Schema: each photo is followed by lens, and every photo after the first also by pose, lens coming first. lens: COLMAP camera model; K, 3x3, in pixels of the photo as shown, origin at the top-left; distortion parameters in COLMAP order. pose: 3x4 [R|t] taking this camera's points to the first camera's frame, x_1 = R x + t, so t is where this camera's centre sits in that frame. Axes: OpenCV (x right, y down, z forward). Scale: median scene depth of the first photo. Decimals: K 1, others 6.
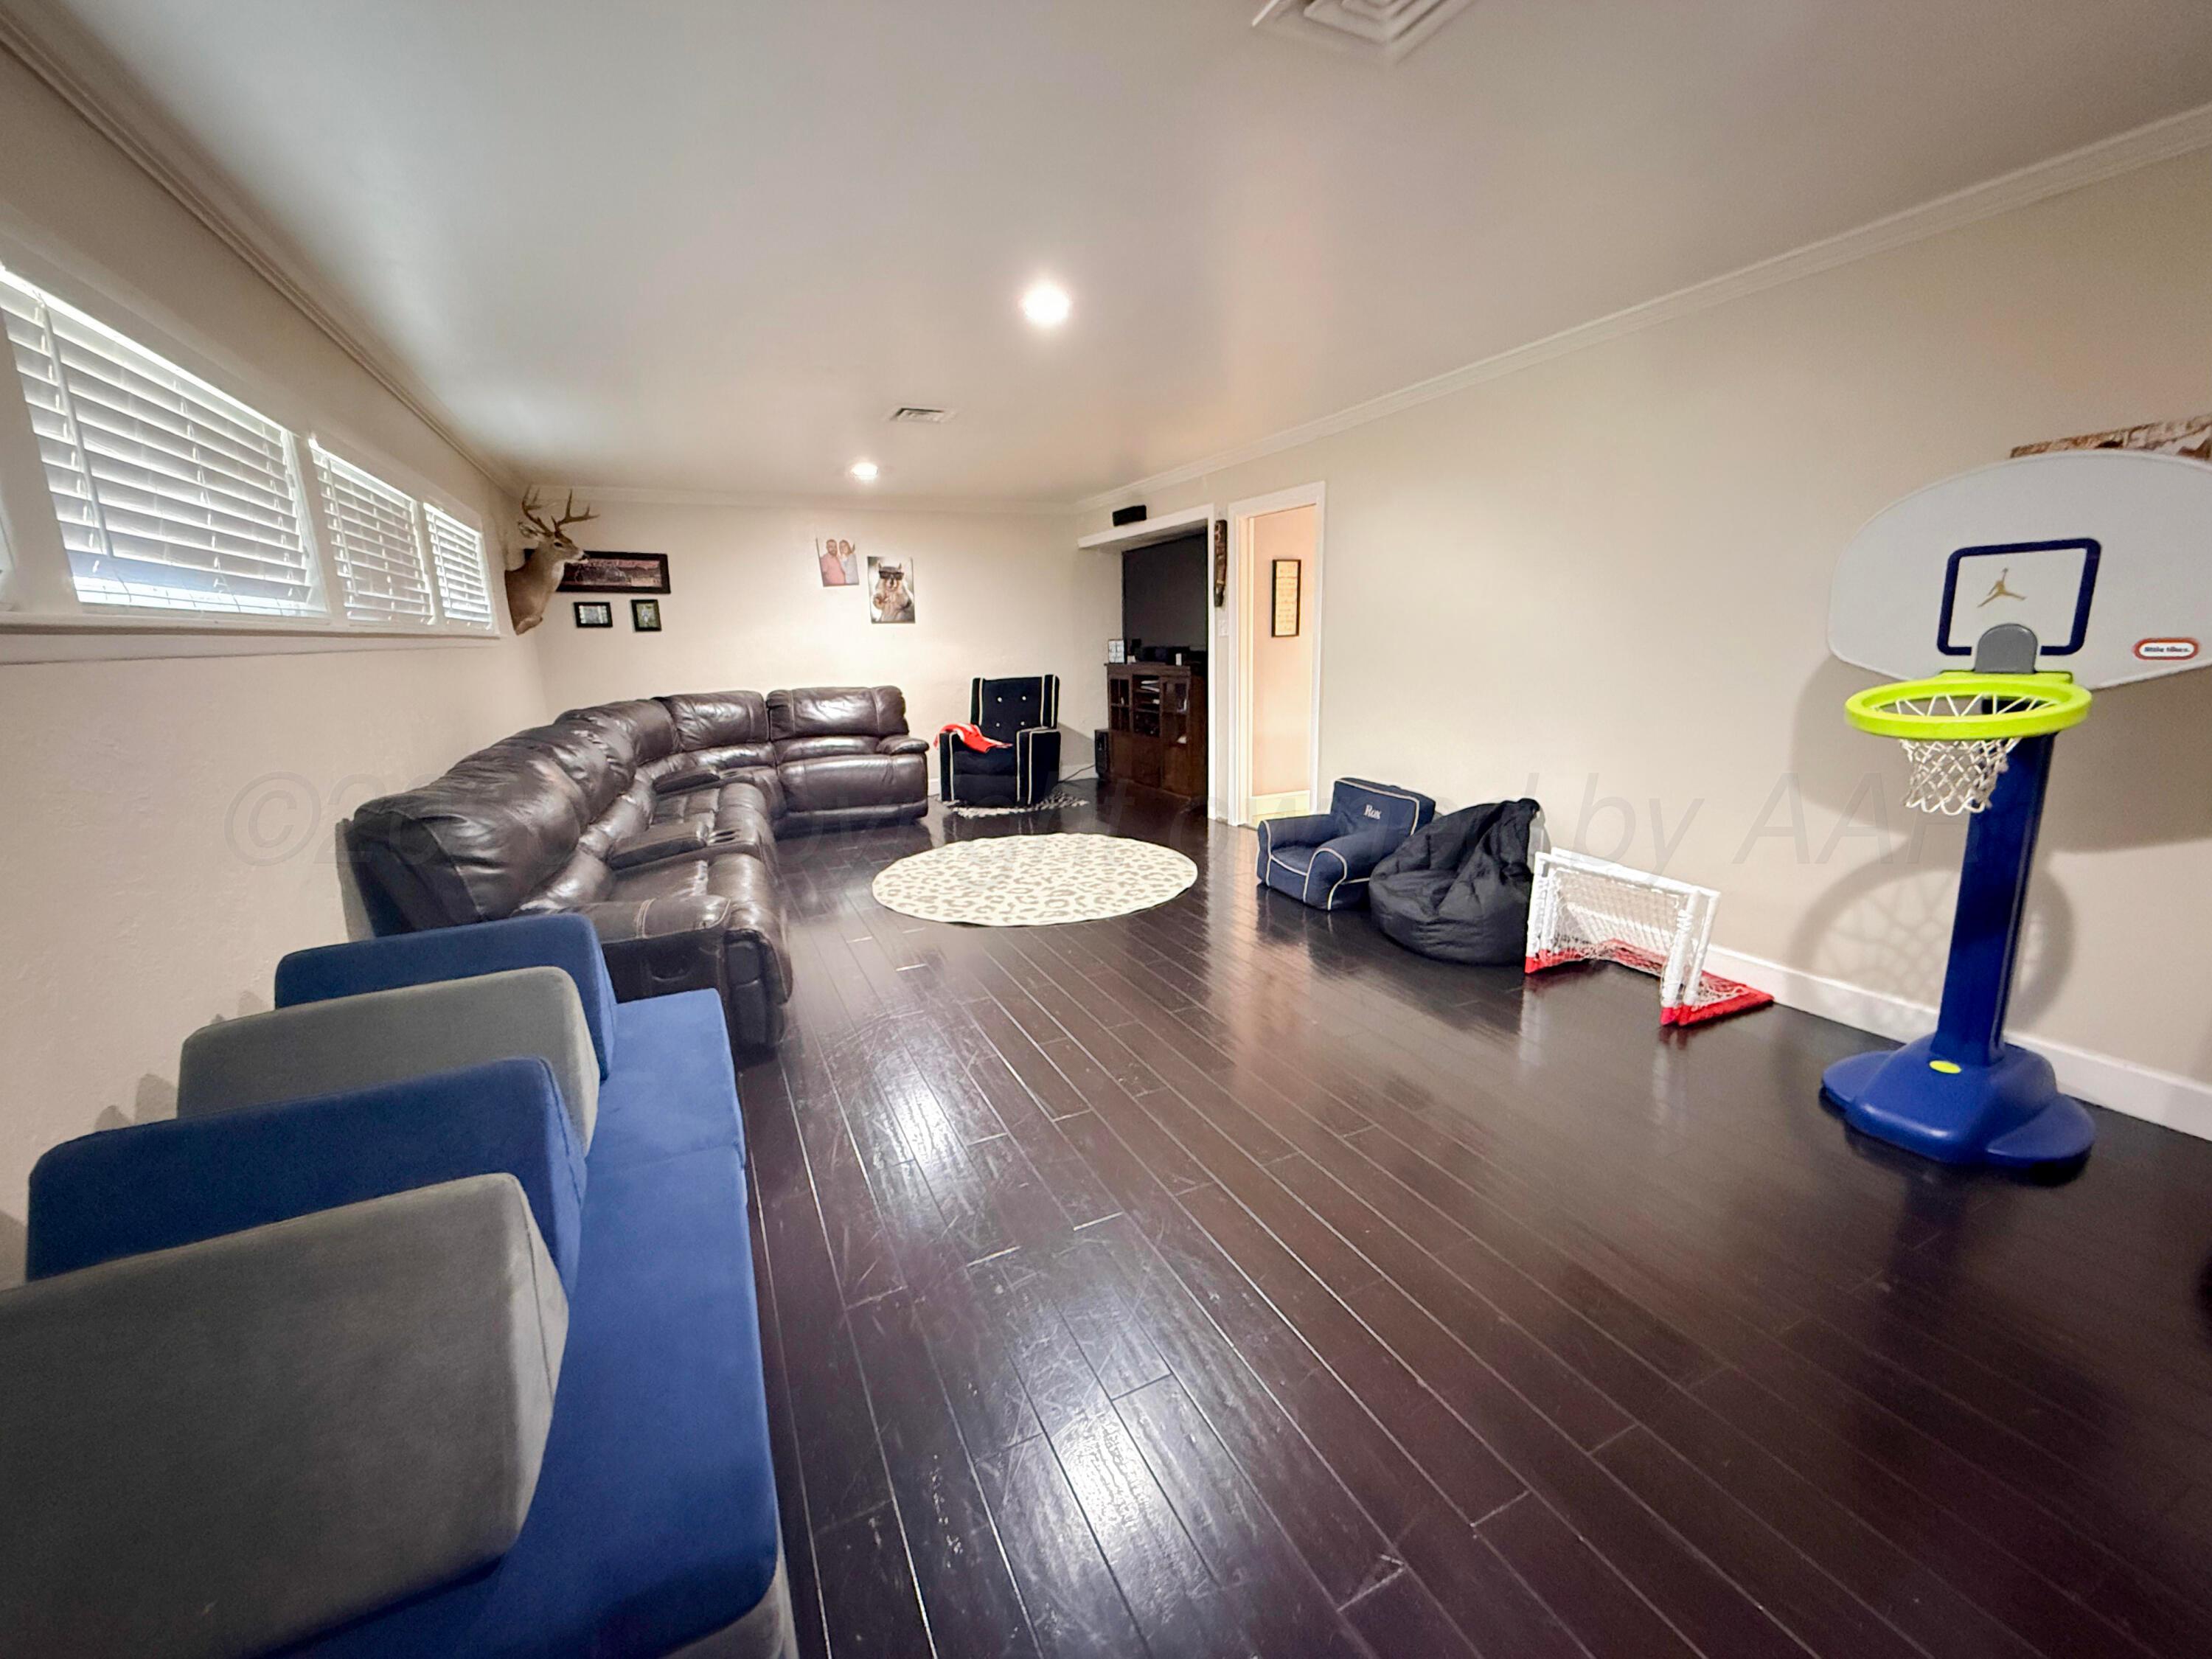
lens RADIAL K [[887.5, 0, 1096.6], [0, 887.5, 829.7], [0, 0, 1]] dist [-0.000474, 0.000009]
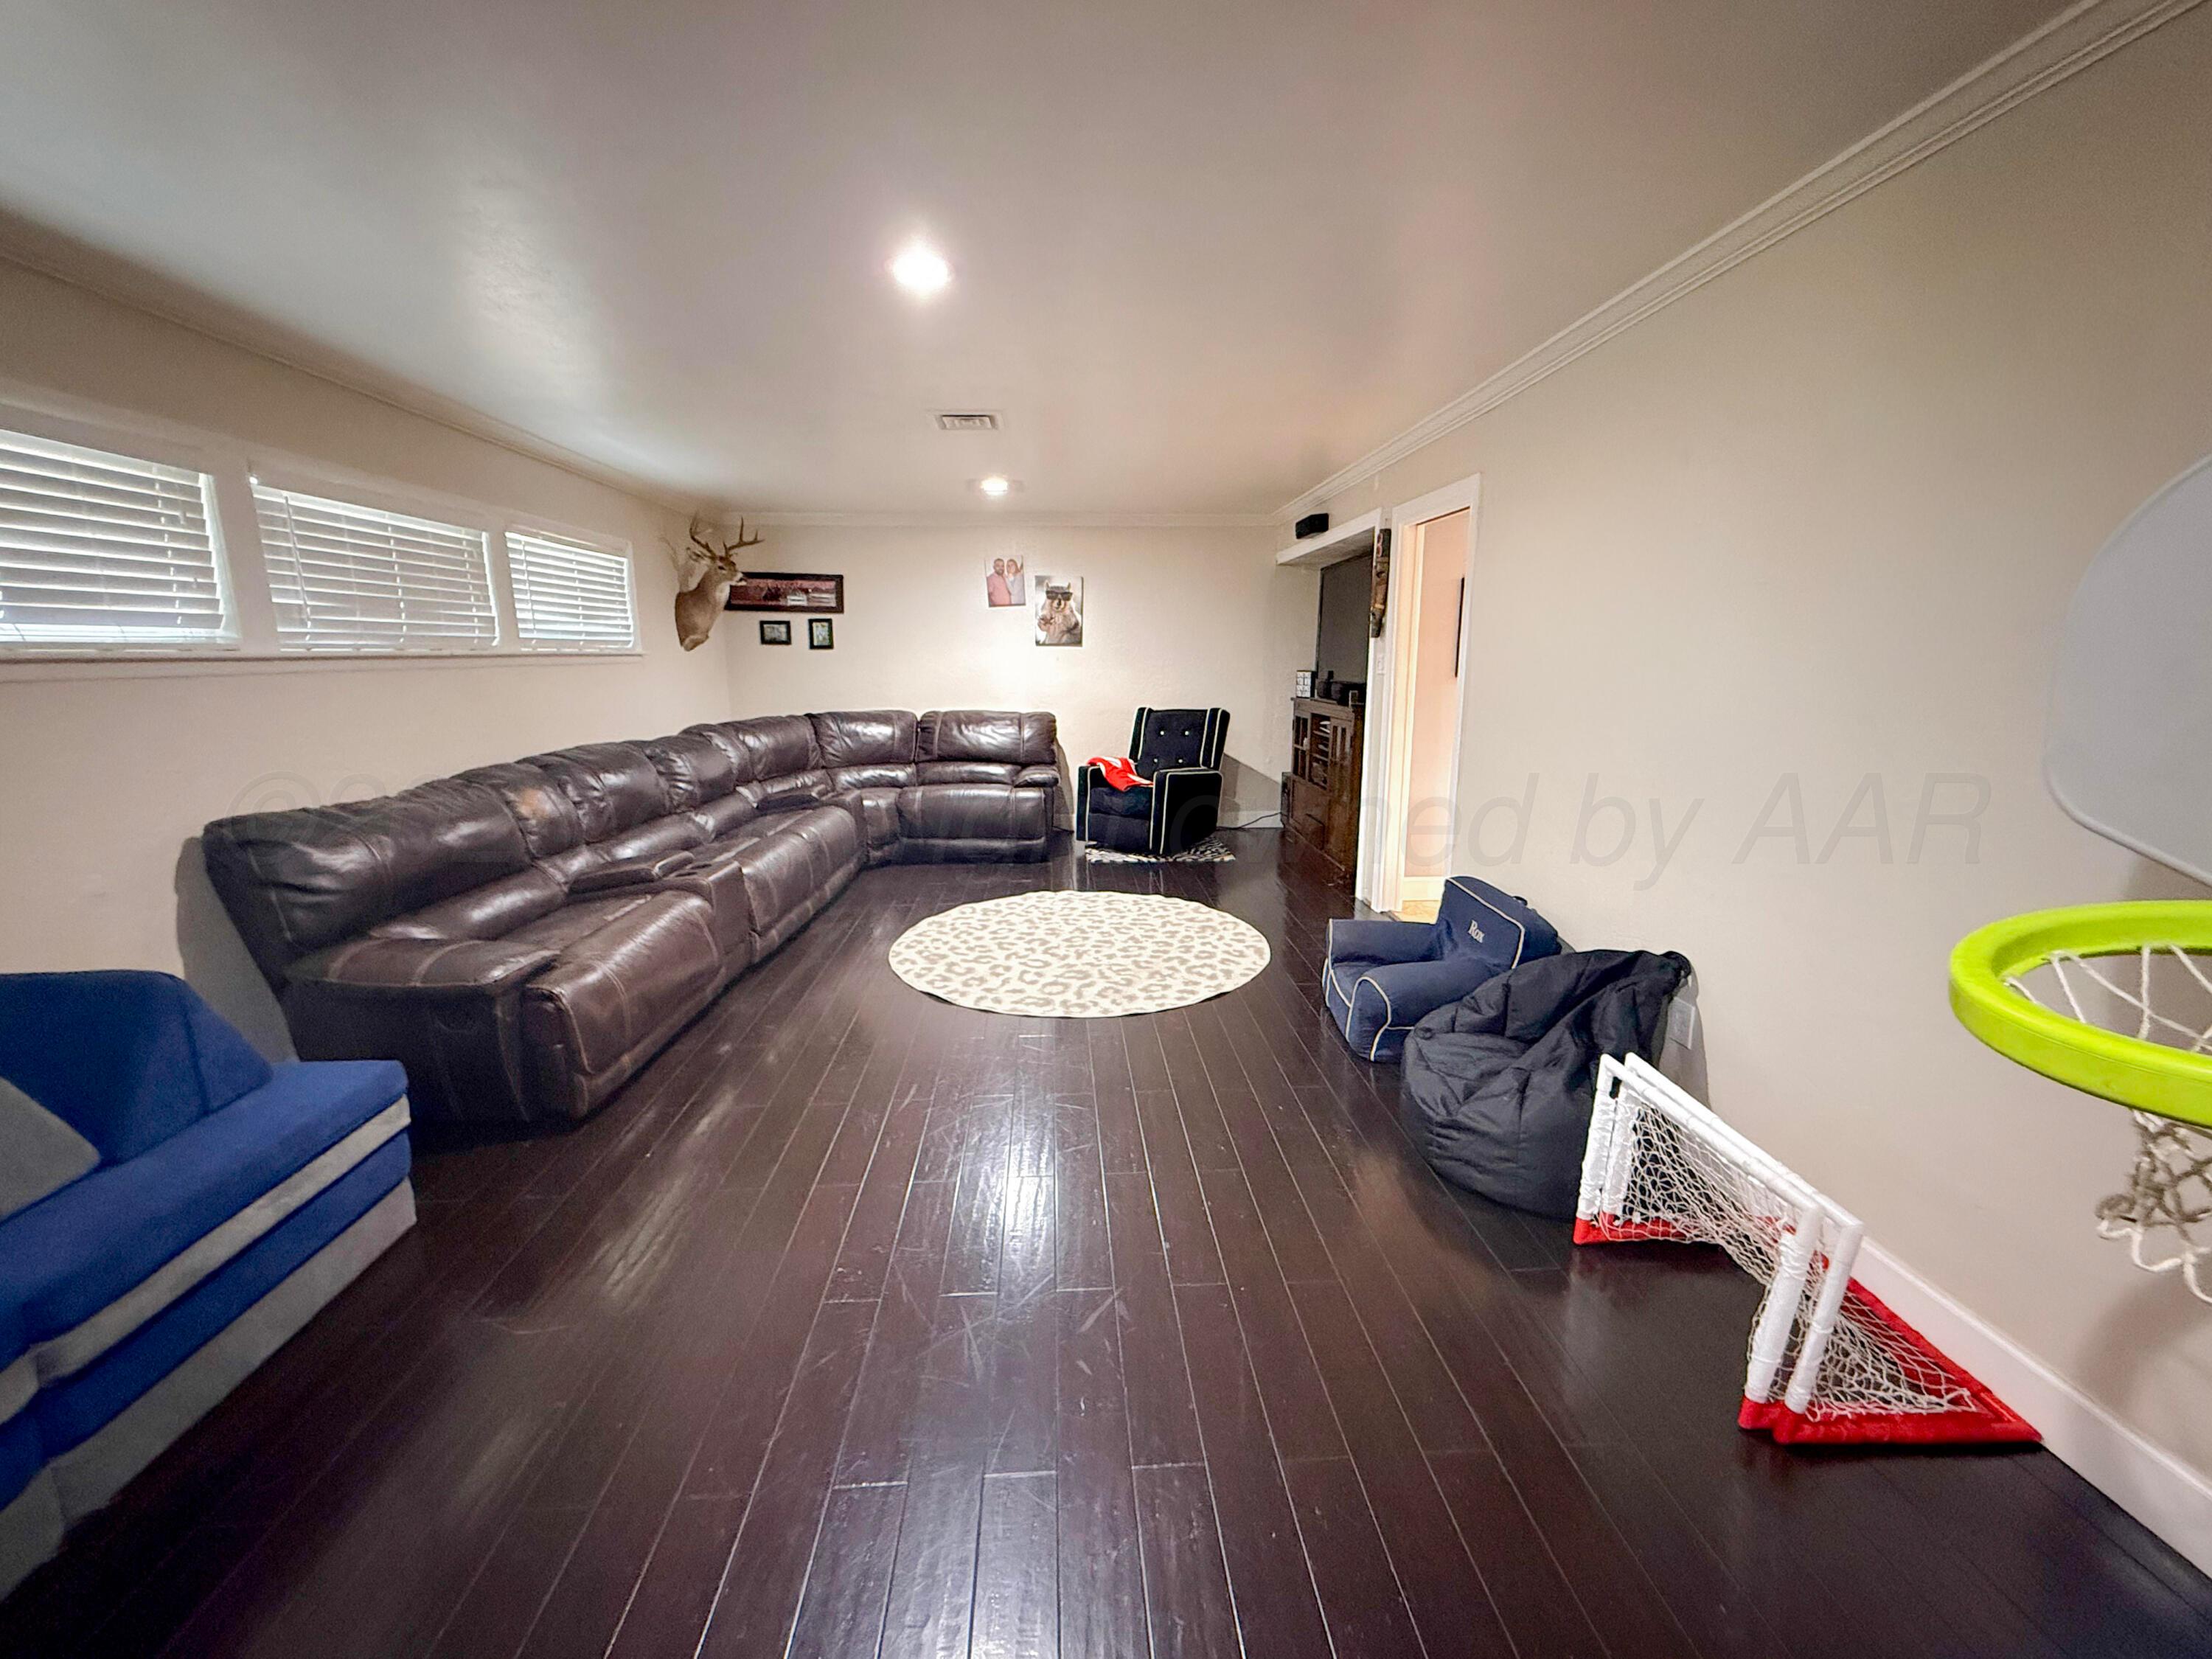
lens RADIAL K [[898.0, 0, 1106.0], [0, 898.0, 829.5], [0, 0, 1]] dist [0.001479, 0.000259]
pose [[0.924664, 0.098048, -0.367945, 0.216136], [-0.104537, 0.994518, 0.002307, -0.053103], [0.366154, 0.036330, 0.929845, 0.158622]]
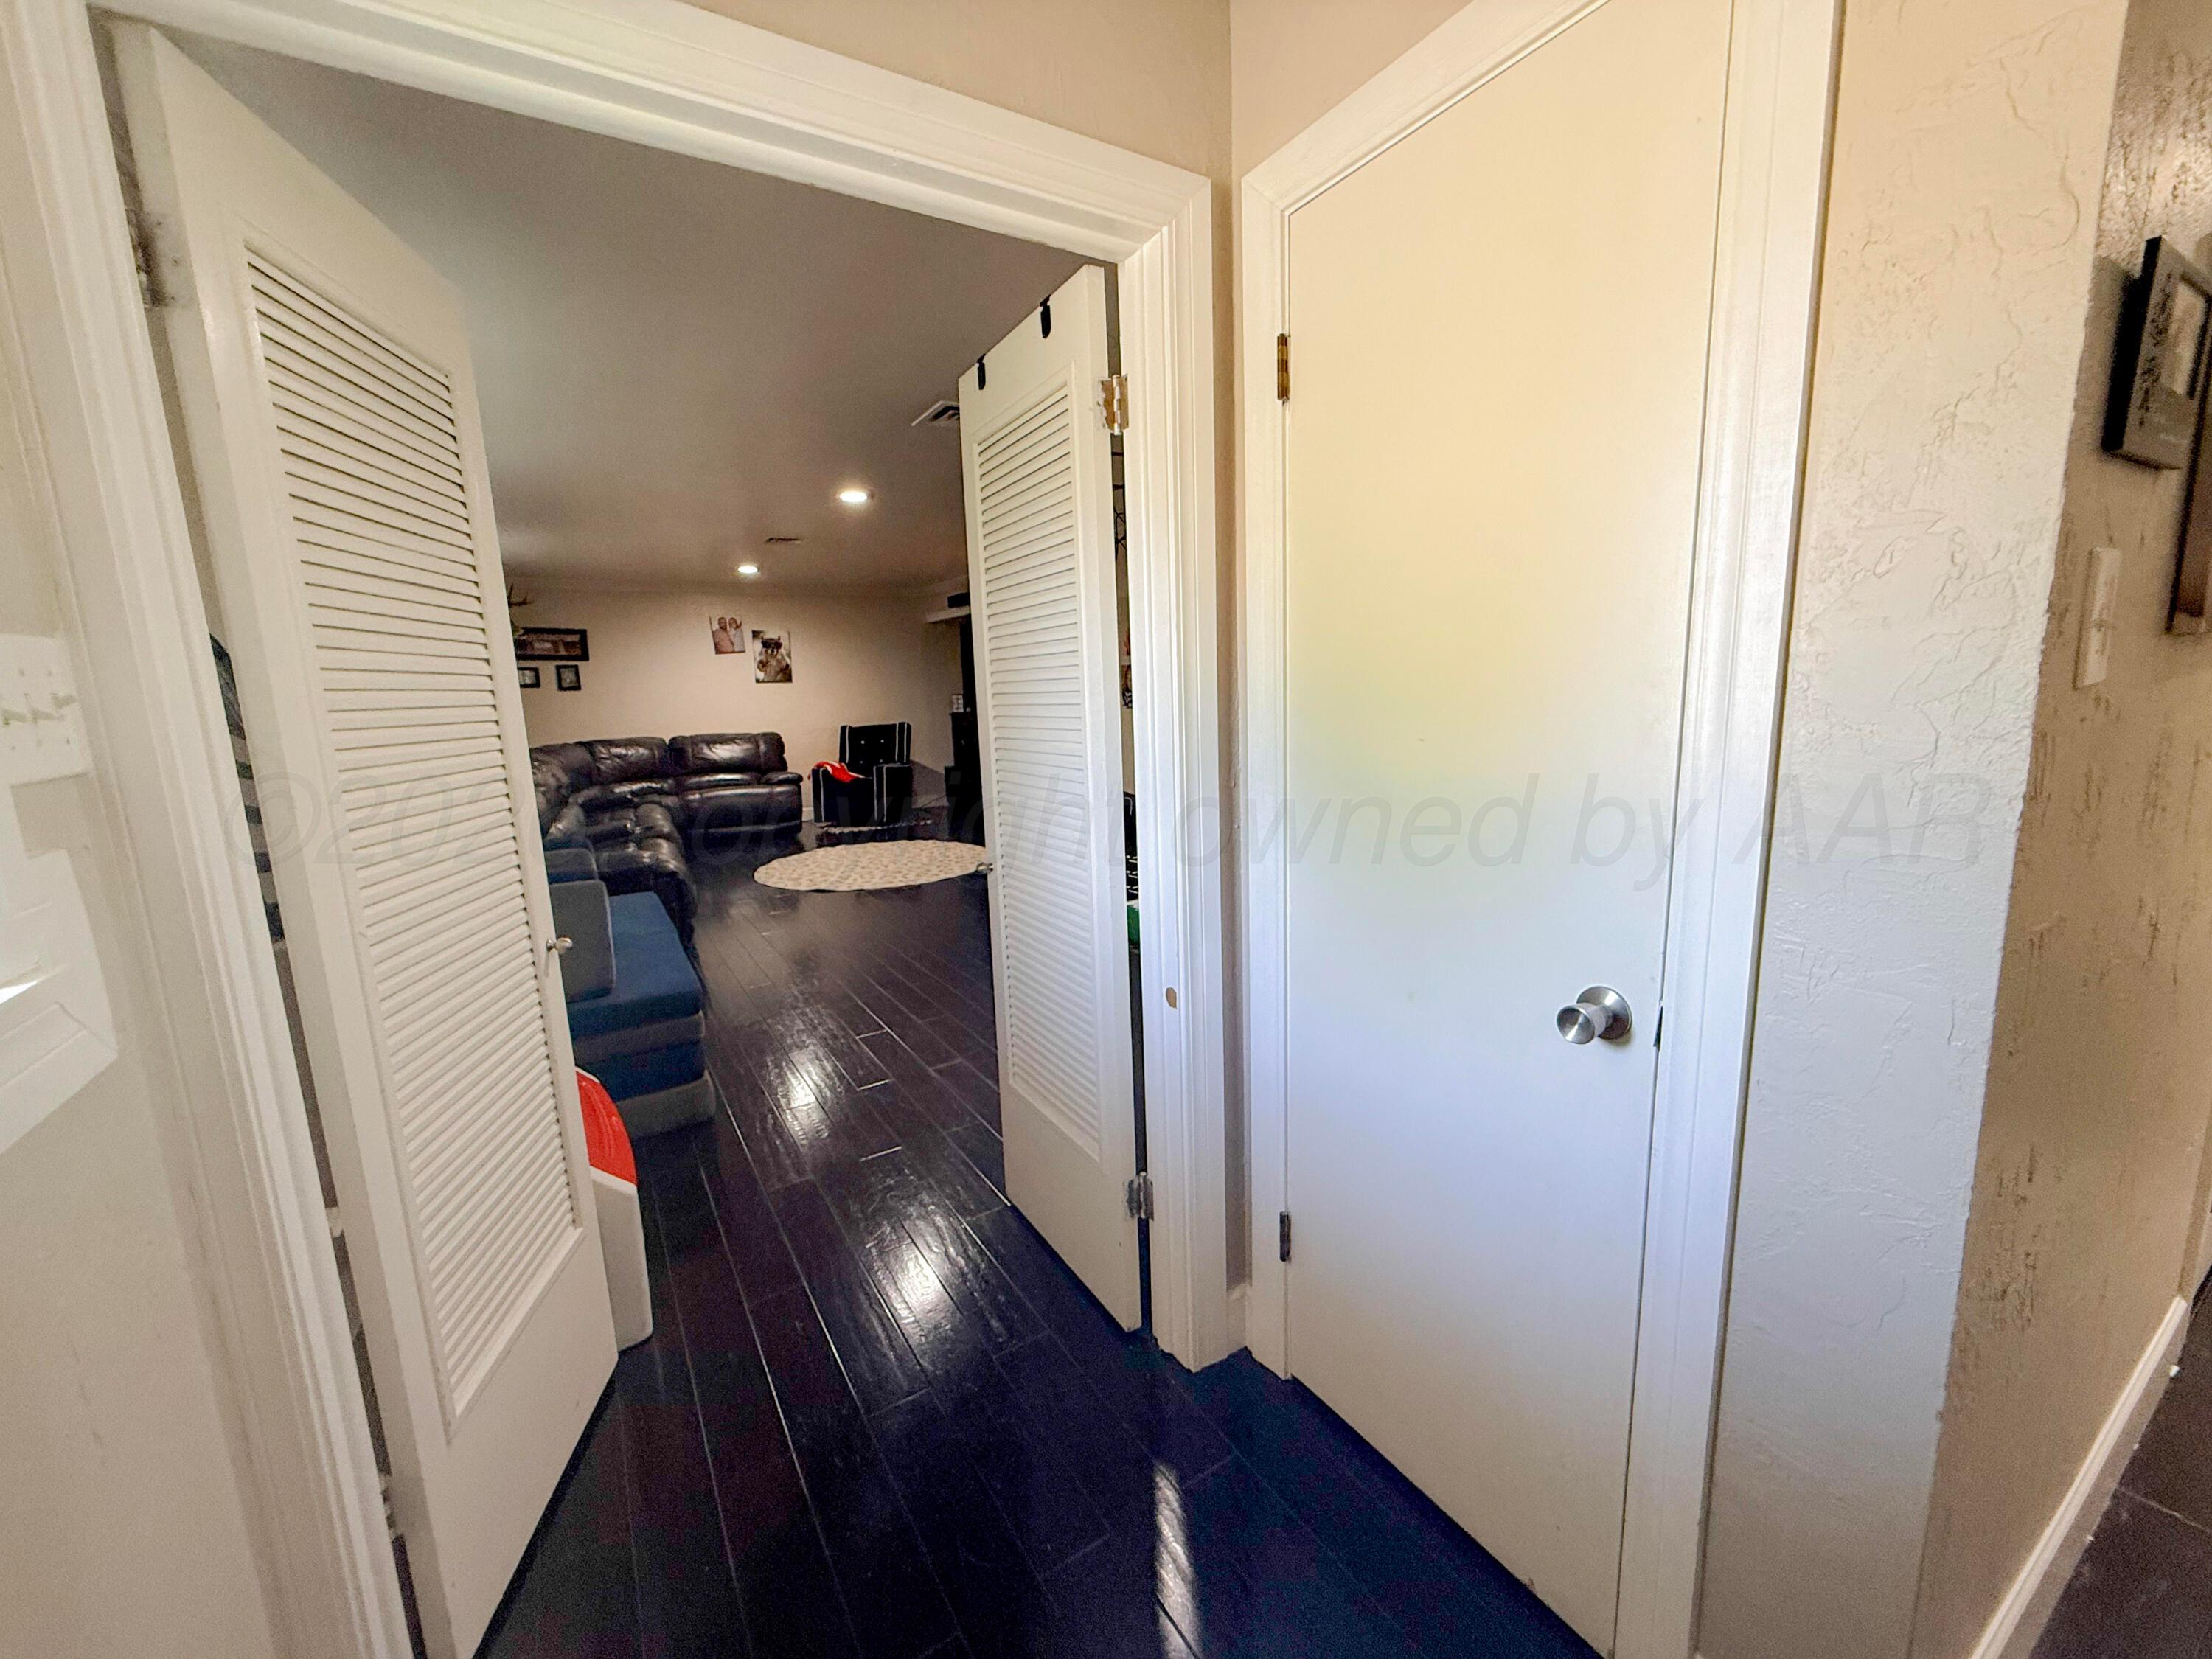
lens RADIAL K [[887.5, 0, 1096.6], [0, 887.5, 829.7], [0, 0, 1]] dist [-0.000474, 0.000009]
pose [[0.993956, -0.023634, 0.107208, 0.096198], [0.030282, 0.997690, -0.060807, 0.073234], [-0.105523, 0.063686, 0.992375, -0.316787]]
